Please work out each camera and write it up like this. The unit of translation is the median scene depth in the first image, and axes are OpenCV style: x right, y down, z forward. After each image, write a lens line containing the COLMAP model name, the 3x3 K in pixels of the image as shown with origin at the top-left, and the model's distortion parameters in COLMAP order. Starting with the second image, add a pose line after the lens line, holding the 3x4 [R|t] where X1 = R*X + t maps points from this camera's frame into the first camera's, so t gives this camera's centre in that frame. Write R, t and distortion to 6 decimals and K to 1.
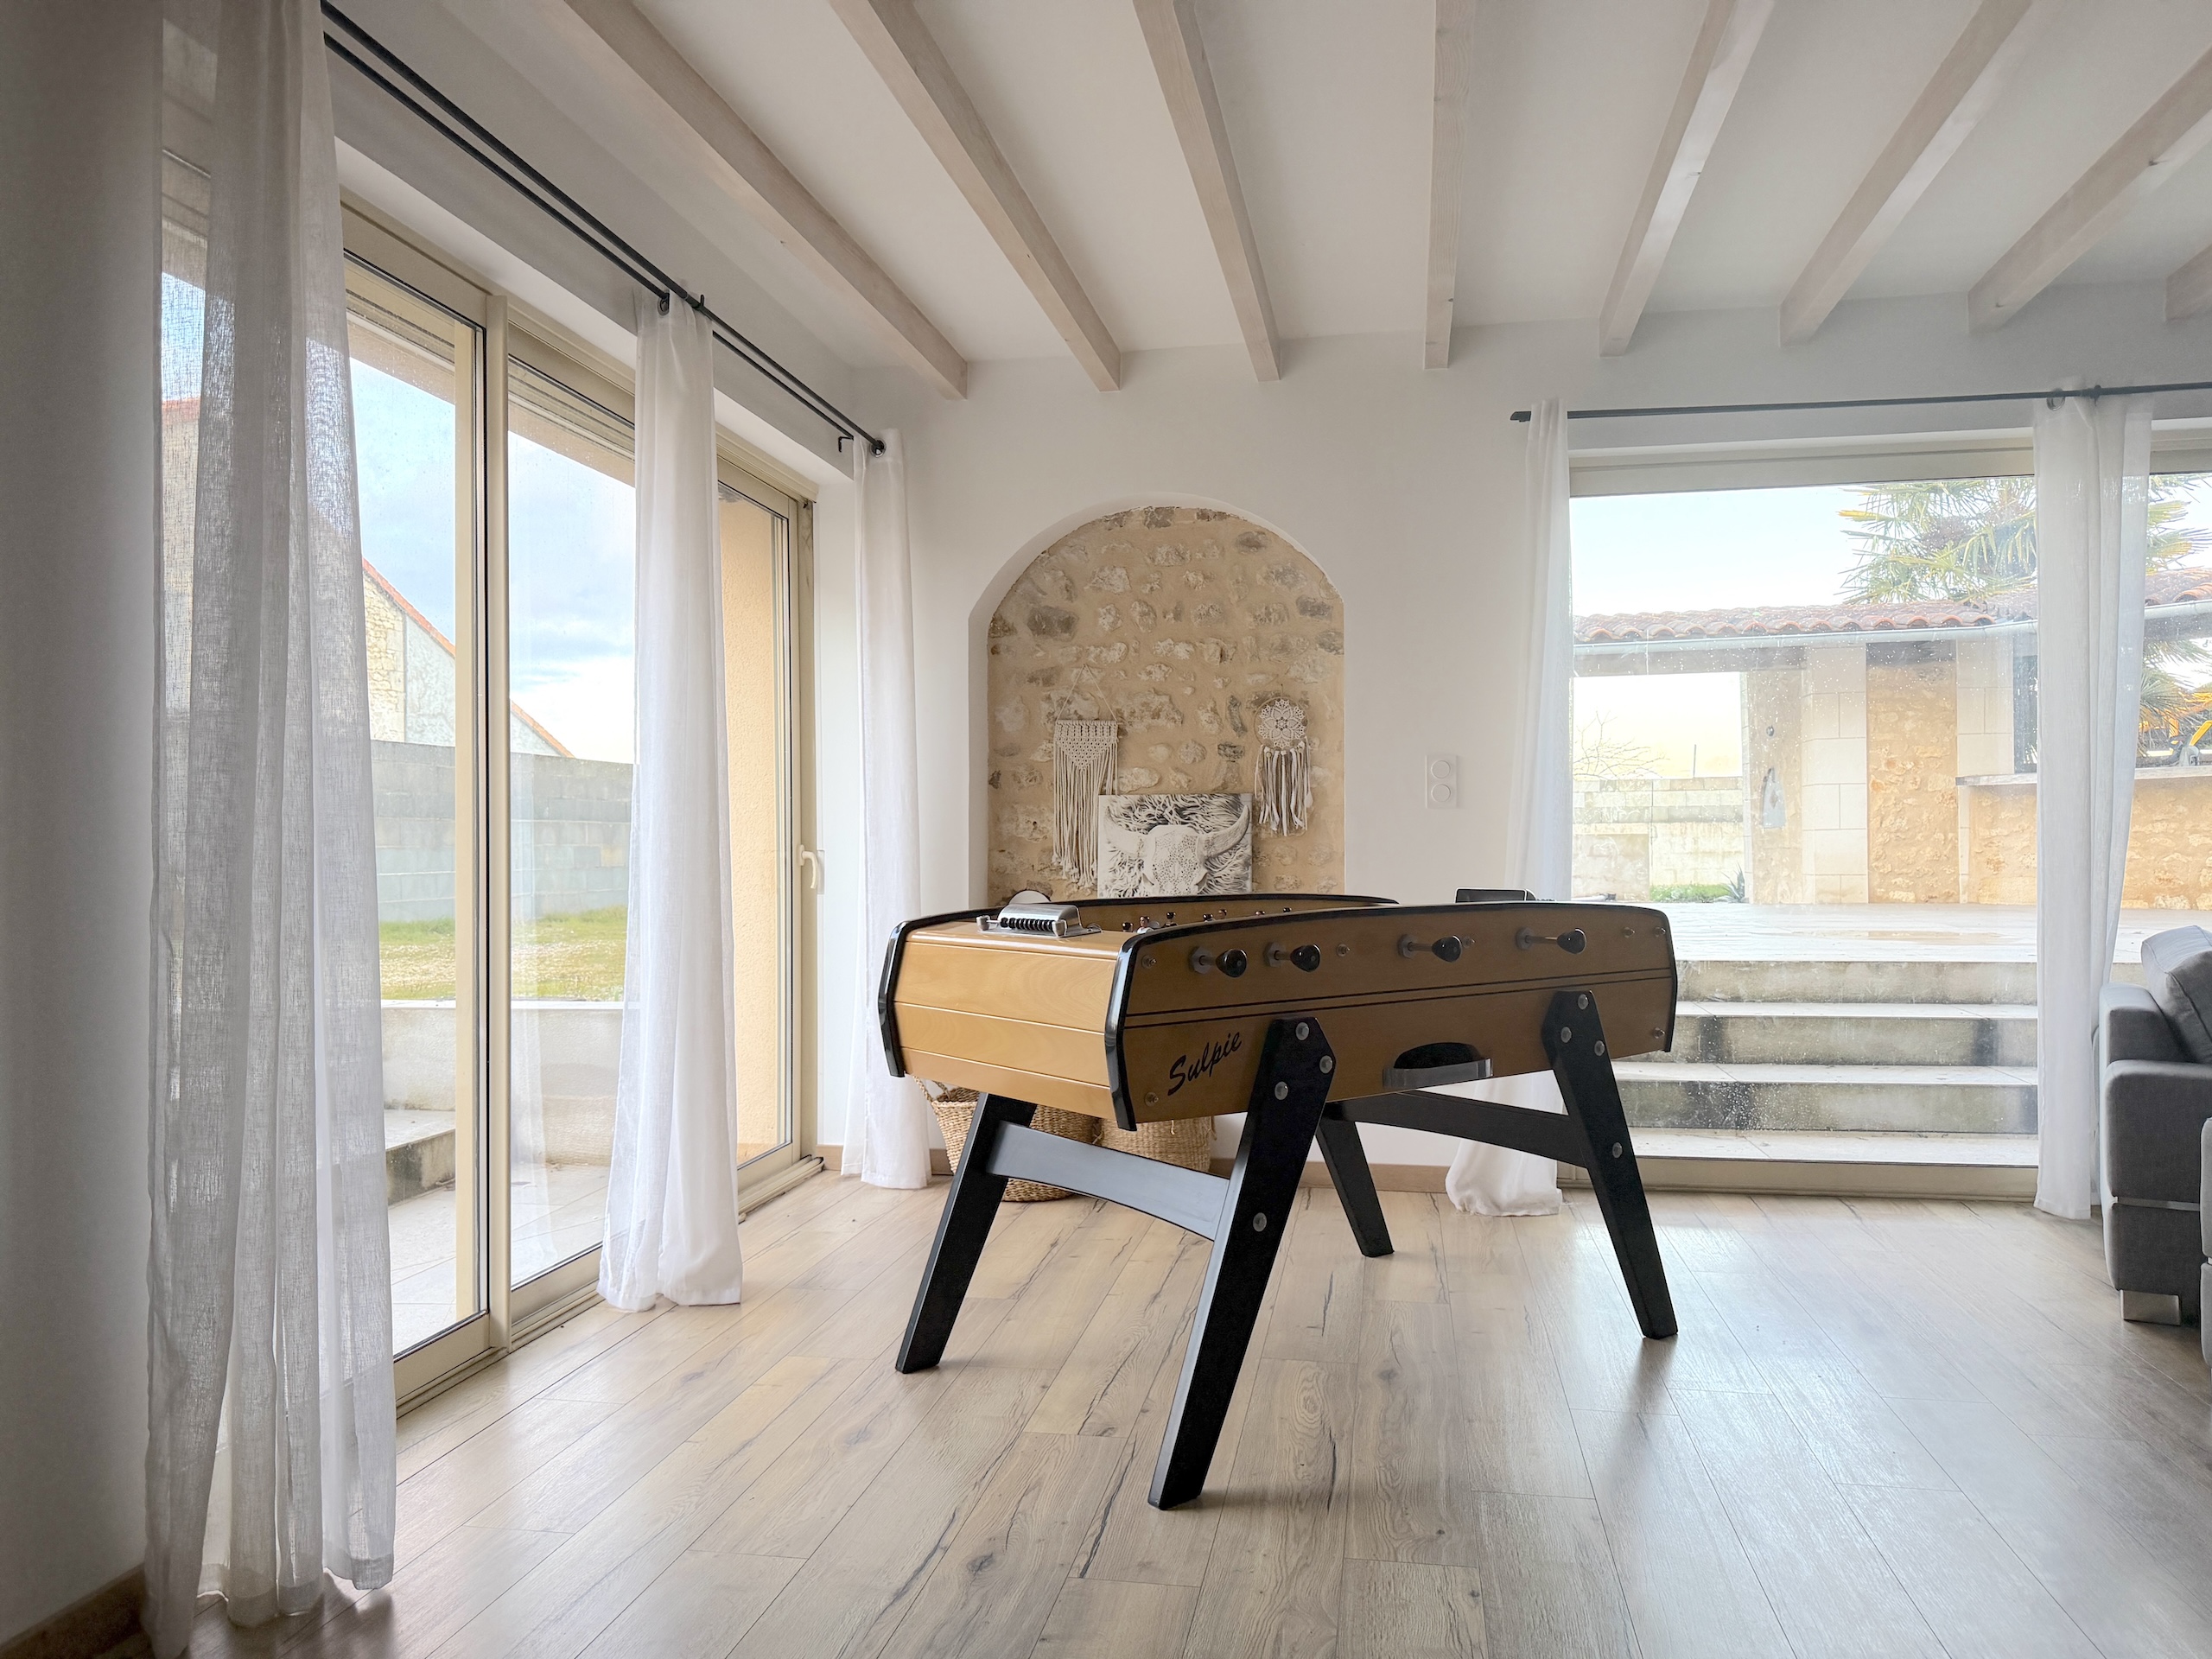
lens RADIAL K [[1525.5, 0, 1132.3], [0, 1525.5, 831.8], [0, 0, 1]] dist [0.046975, -0.030142]
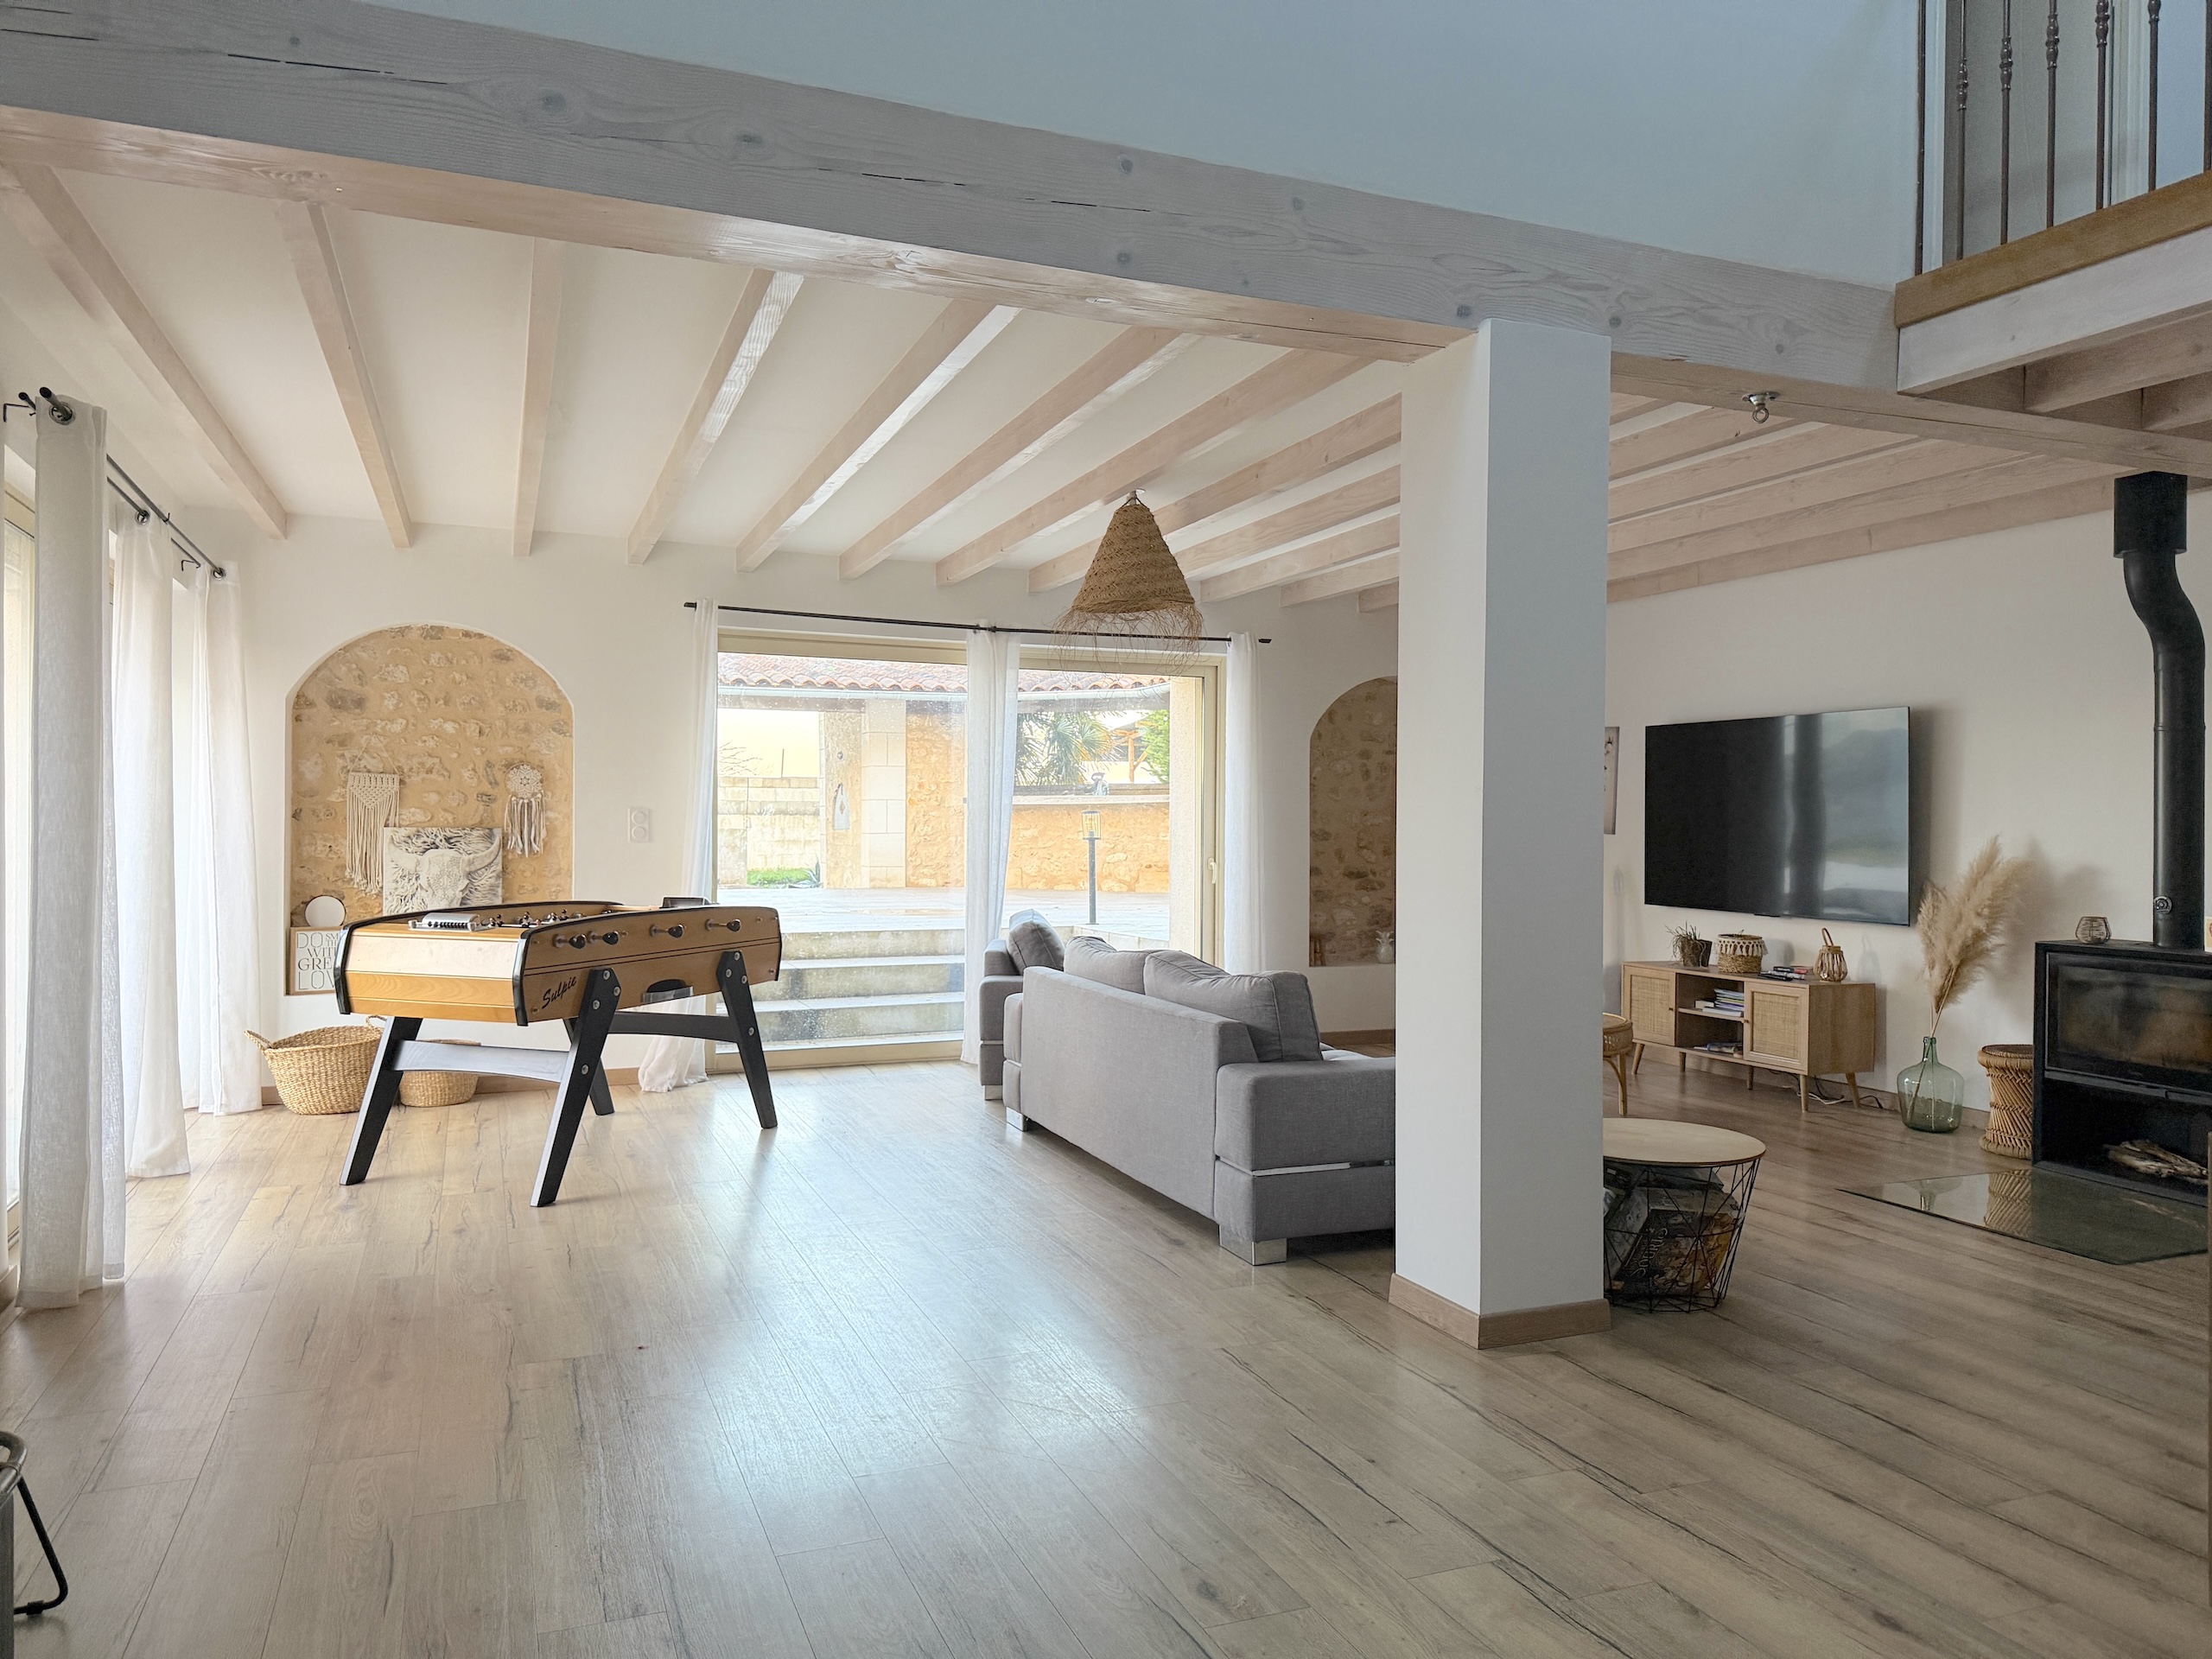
lens RADIAL K [[1525.5, 0, 1097.6], [0, 1525.5, 838.4], [0, 0, 1]] dist [0.046975, -0.030142]
pose [[0.848546, 0.008441, 0.529055, -0.215045], [-0.019208, 0.999705, 0.014857, -0.047752], [-0.528774, -0.022769, 0.848458, -0.549725]]
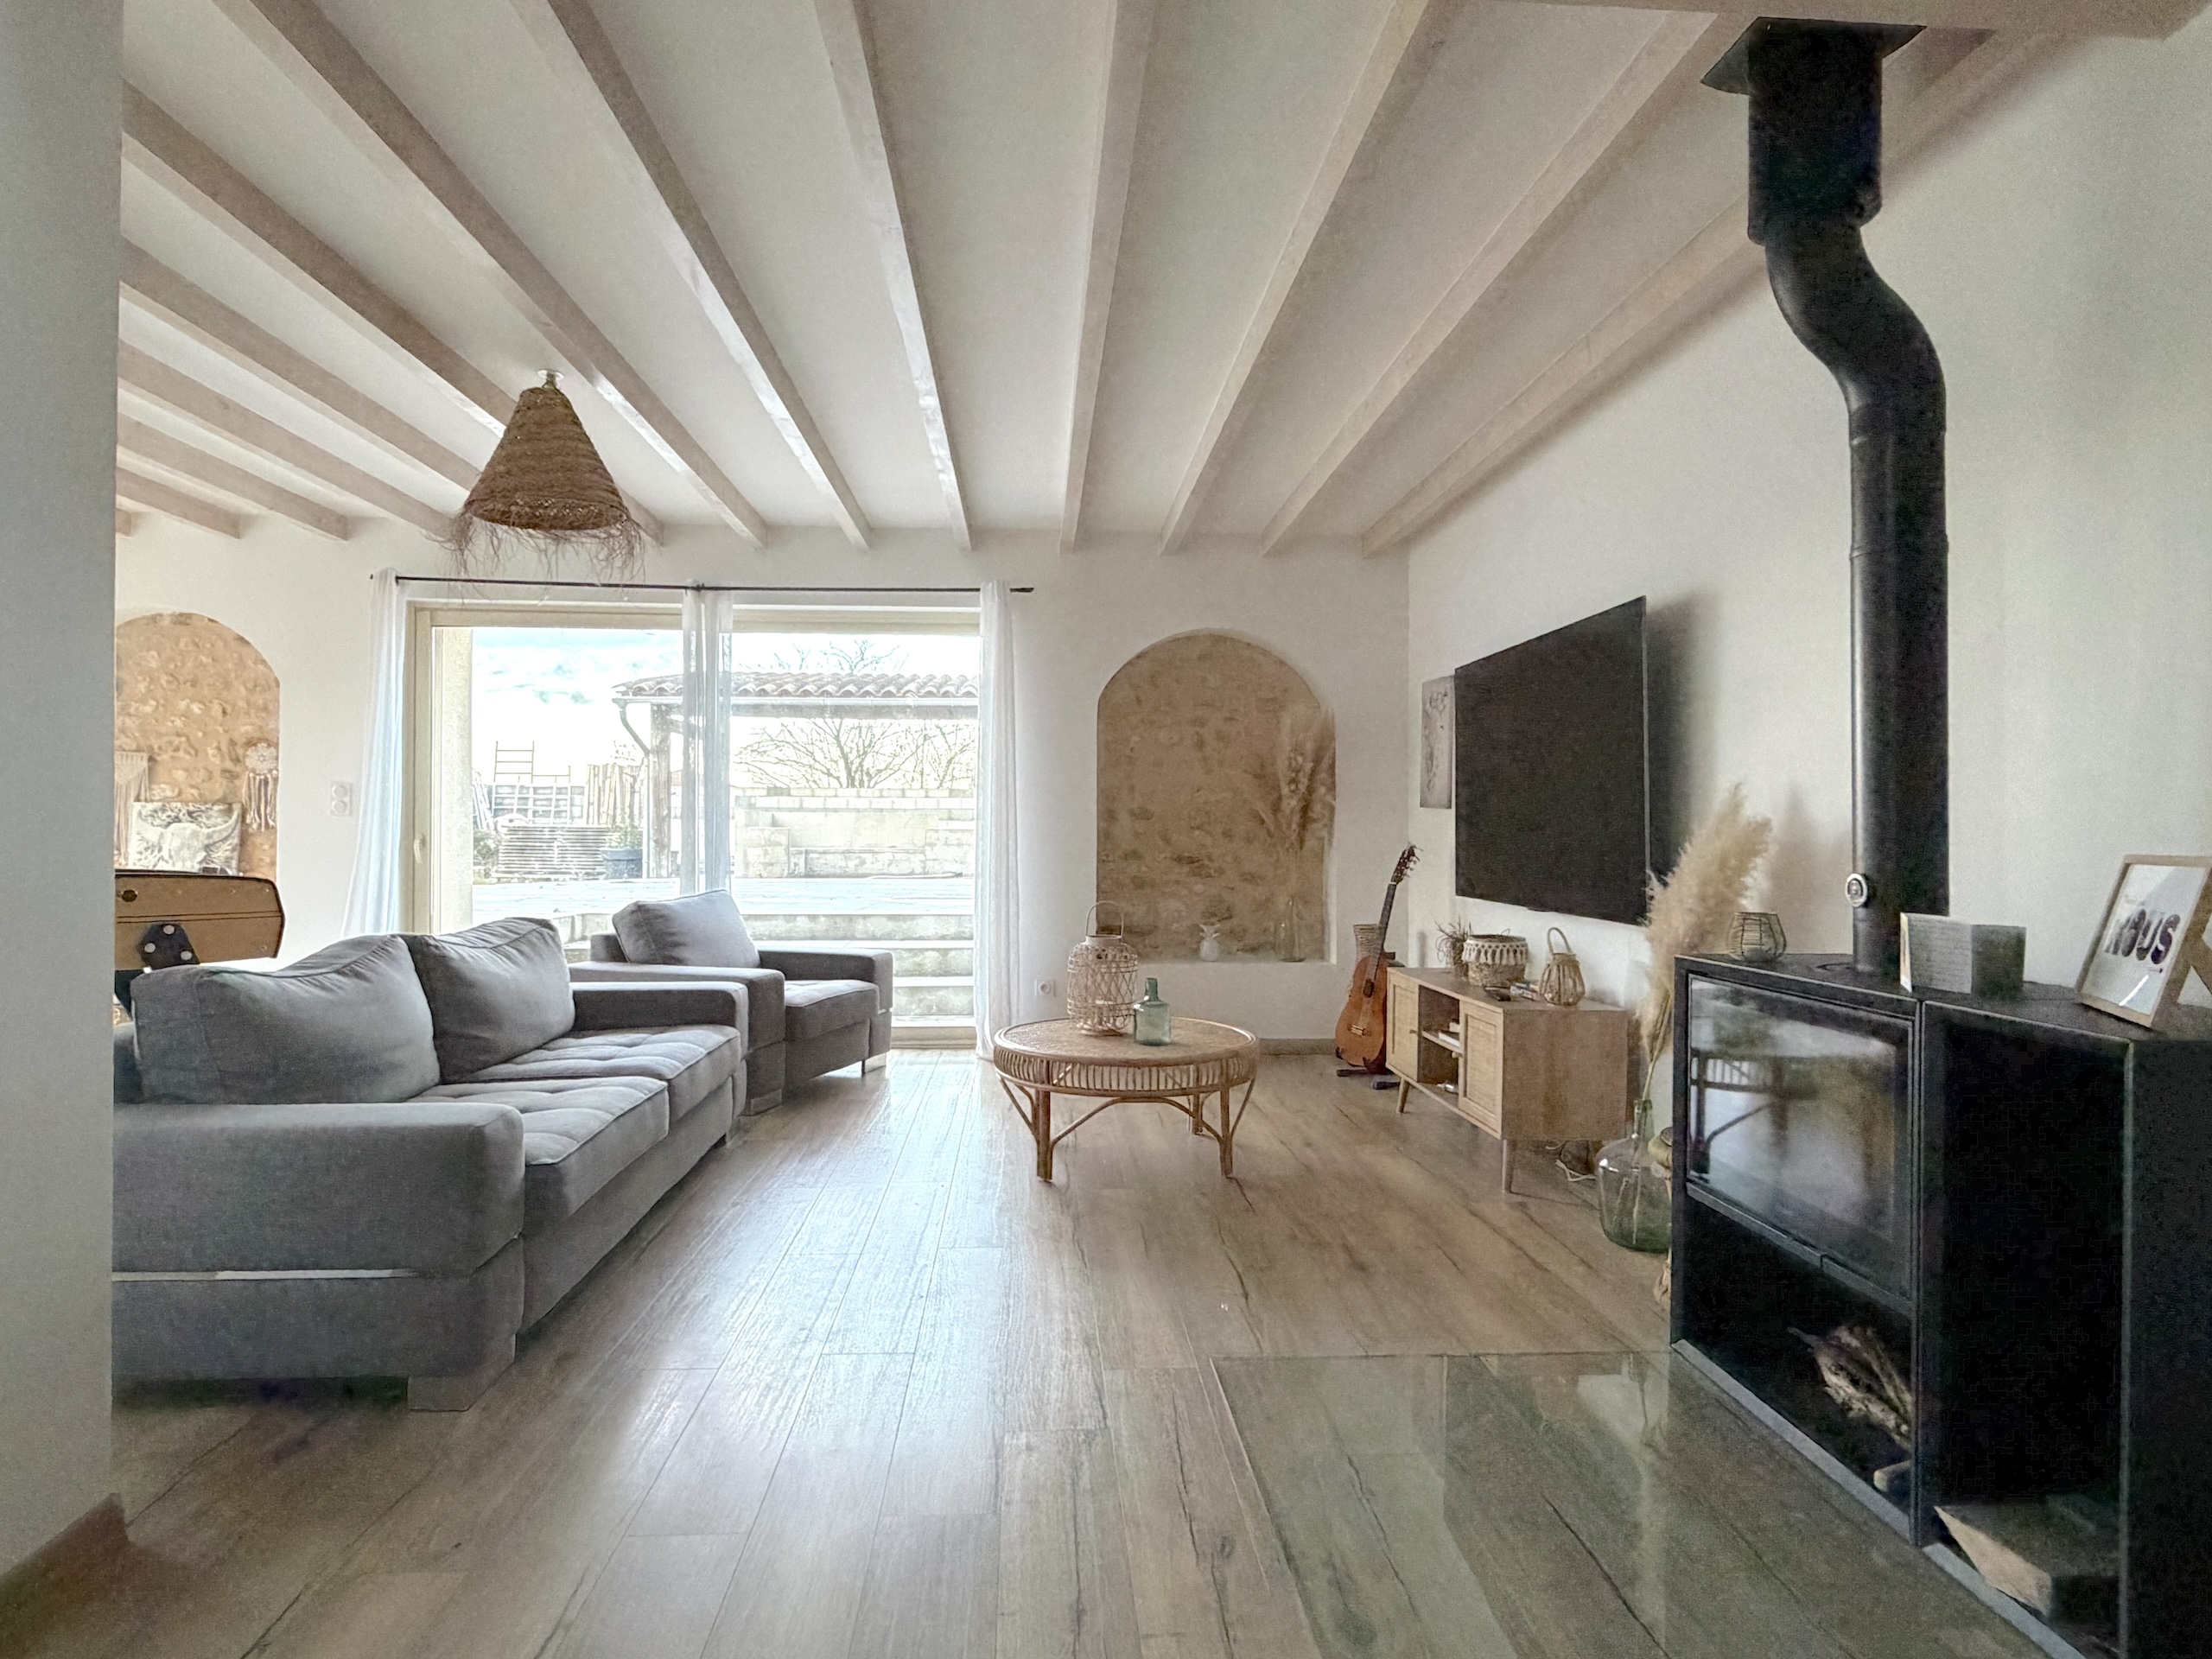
lens RADIAL K [[1204.9, 0, 1150.1], [0, 1204.9, 830.6], [0, 0, 1]] dist [-0.017779, 0.004342]
pose [[0.970051, 0.015691, 0.242394, 0.667965], [-0.017014, 0.999850, 0.003364, -0.017131], [-0.242304, -0.007387, 0.970172, -0.378729]]
